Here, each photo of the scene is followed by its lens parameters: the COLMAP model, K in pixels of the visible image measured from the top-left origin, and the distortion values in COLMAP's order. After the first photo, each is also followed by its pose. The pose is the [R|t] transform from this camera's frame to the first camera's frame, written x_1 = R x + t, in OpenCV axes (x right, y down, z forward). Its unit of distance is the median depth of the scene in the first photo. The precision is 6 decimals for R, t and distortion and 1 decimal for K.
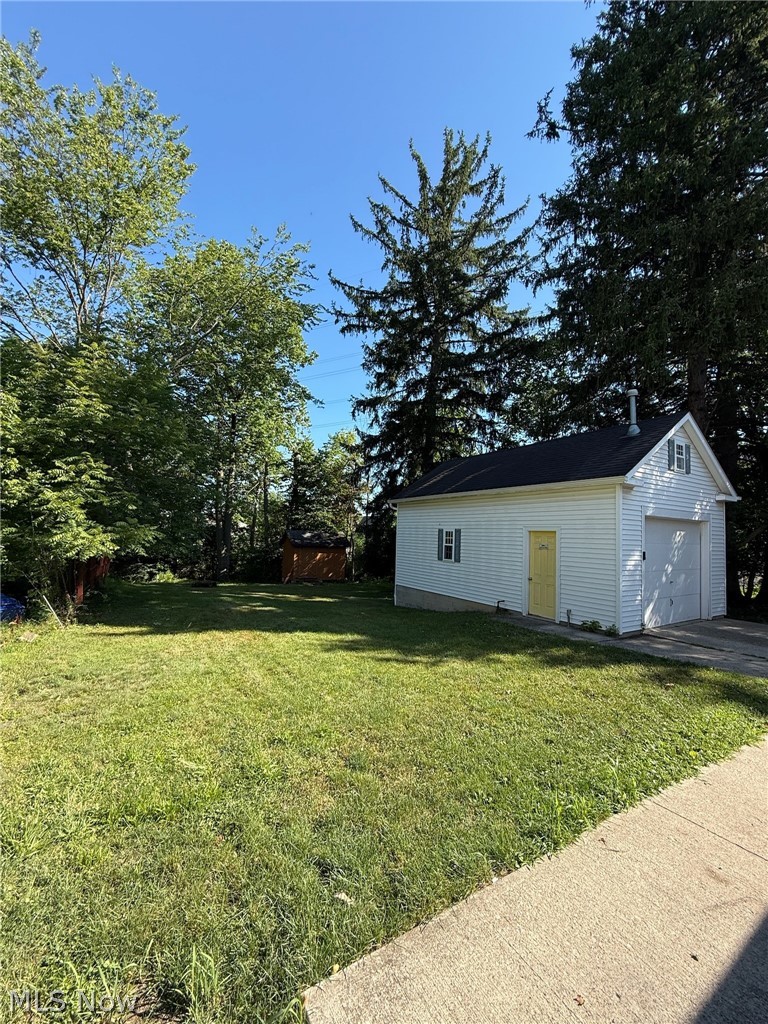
lens RADIAL K [[407.2, 0, 385.6], [0, 407.2, 508.7], [0, 0, 1]] dist [0.000049, 0.000260]
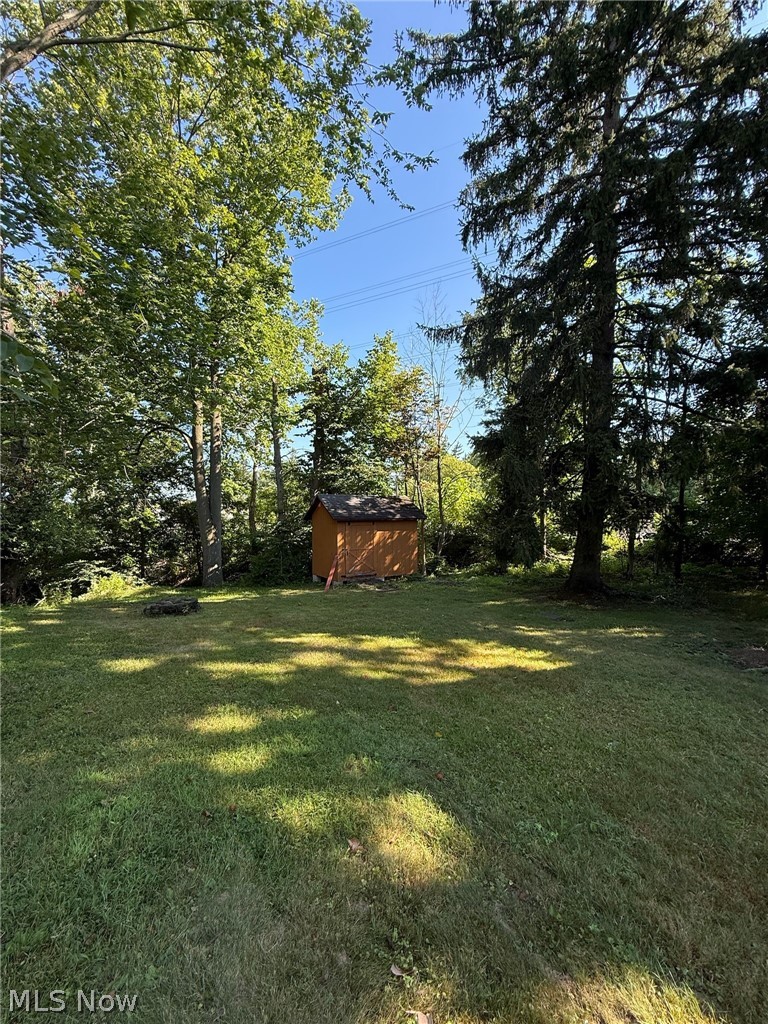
lens RADIAL K [[407.2, 0, 385.6], [0, 407.2, 508.7], [0, 0, 1]] dist [0.000049, 0.000260]
pose [[0.998807, -0.042729, 0.023626, -0.148174], [0.041447, 0.997770, 0.052322, 0.042693], [-0.025809, -0.051280, 0.998351, 0.383680]]
